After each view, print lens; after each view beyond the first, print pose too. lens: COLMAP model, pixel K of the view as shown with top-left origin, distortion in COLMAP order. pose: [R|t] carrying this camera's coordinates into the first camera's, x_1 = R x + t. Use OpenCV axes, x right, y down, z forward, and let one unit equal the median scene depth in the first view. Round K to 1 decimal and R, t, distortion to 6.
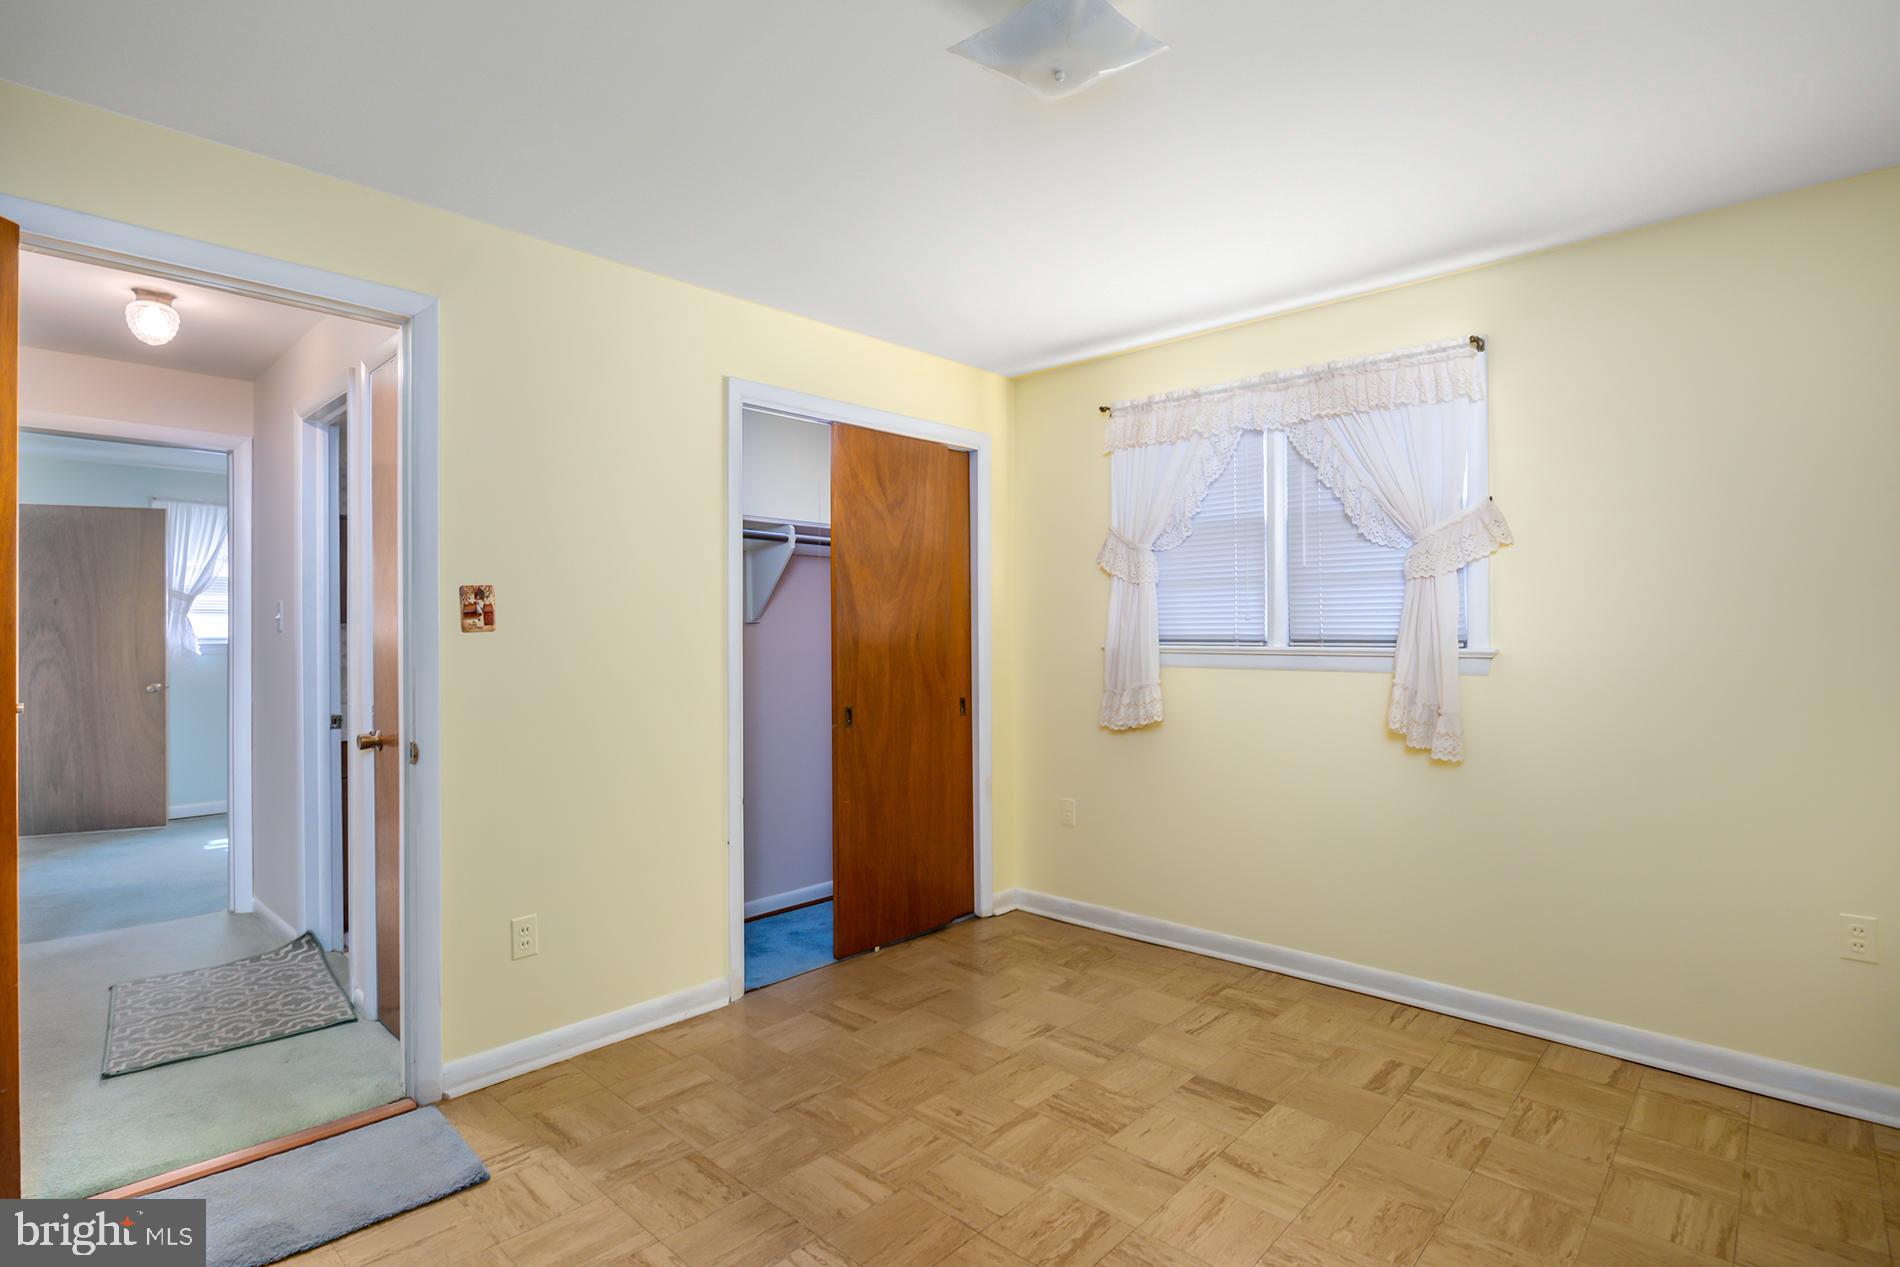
lens RADIAL K [[955.7, 0, 945.8], [0, 955.7, 625.7], [0, 0, 1]] dist [0.001991, 0.000407]
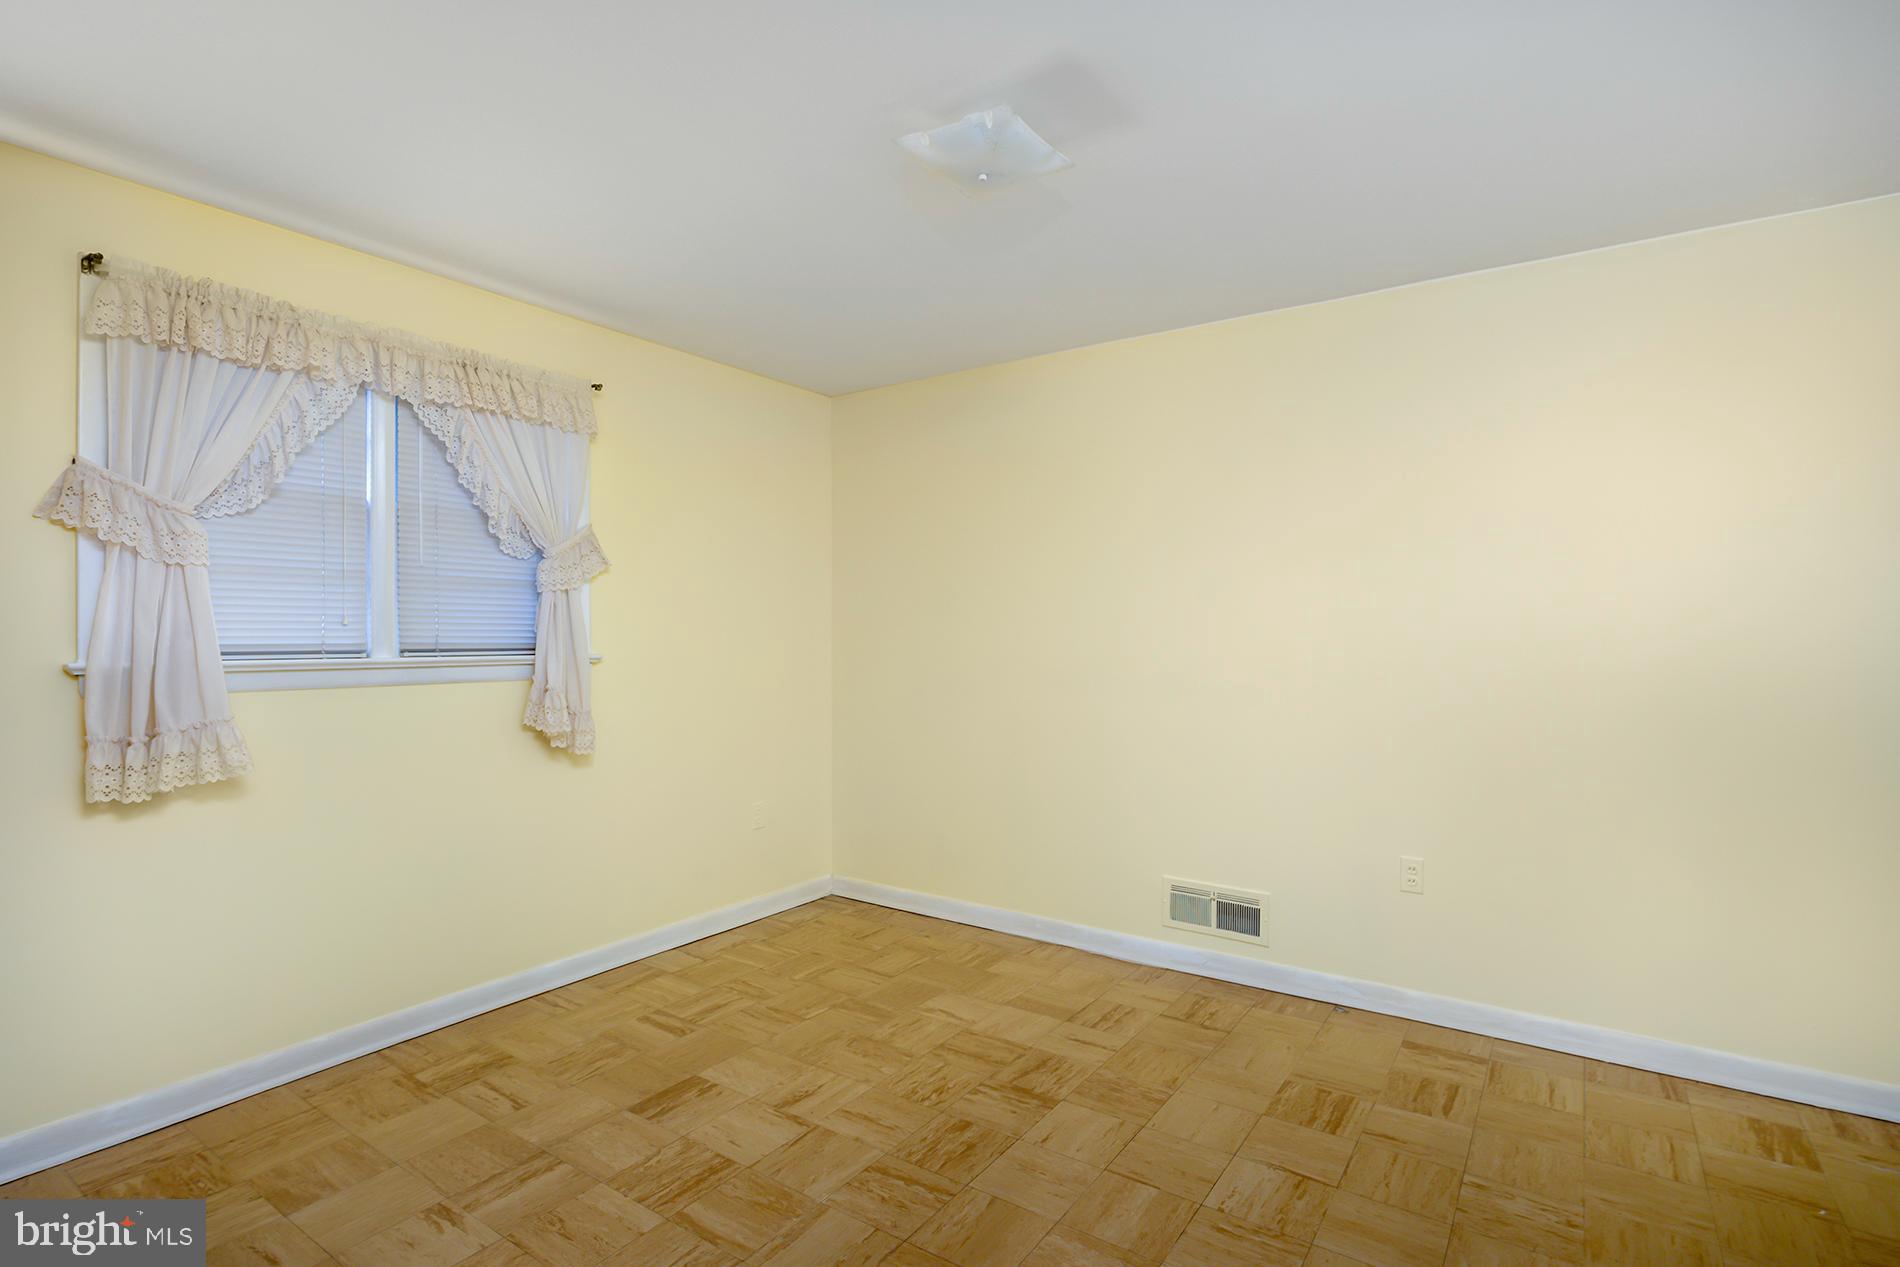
lens RADIAL K [[955.7, 0, 945.7], [0, 955.7, 642.0], [0, 0, 1]] dist [0.001991, 0.000407]
pose [[-0.171771, -0.006100, 0.985118, -0.582077], [-0.010903, 0.999931, 0.004291, -0.000862], [-0.985077, -0.010004, -0.171826, 0.687999]]
